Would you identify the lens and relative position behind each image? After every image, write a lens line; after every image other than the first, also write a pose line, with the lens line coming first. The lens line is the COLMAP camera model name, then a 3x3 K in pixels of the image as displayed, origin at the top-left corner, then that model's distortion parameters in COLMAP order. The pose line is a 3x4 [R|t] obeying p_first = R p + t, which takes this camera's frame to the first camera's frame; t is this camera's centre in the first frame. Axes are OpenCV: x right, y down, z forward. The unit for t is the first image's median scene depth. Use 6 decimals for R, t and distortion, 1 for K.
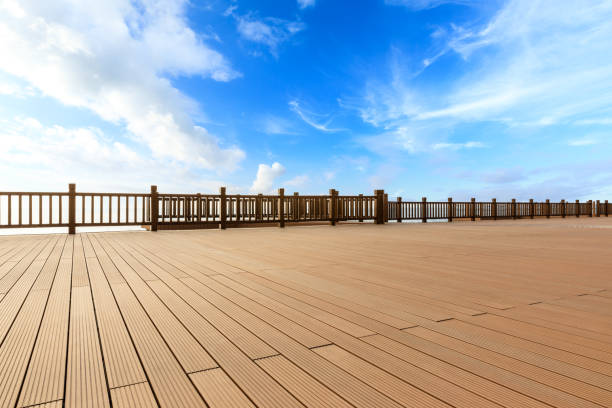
lens RADIAL K [[398.6, 0, 306.0], [0, 398.6, 204.0], [0, 0, 1]] dist [0.001005, 0.000186]
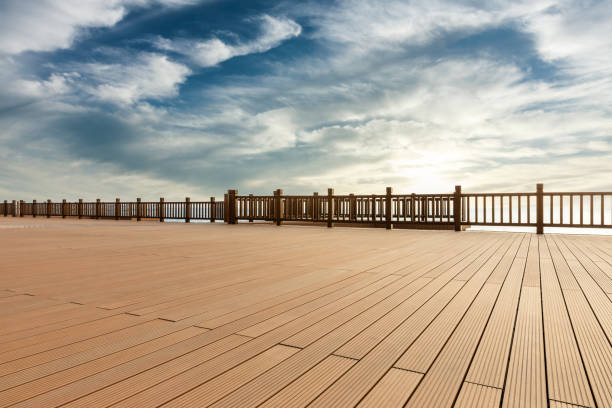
lens RADIAL K [[398.6, 0, 306.0], [0, 398.6, 204.0], [0, 0, 1]] dist [0.001005, 0.000186]
pose [[0.502513, -0.005368, -0.864553, 0.776366], [0.005437, 0.999981, -0.003048, 0.002759], [0.864553, -0.003169, 0.502532, 0.446648]]
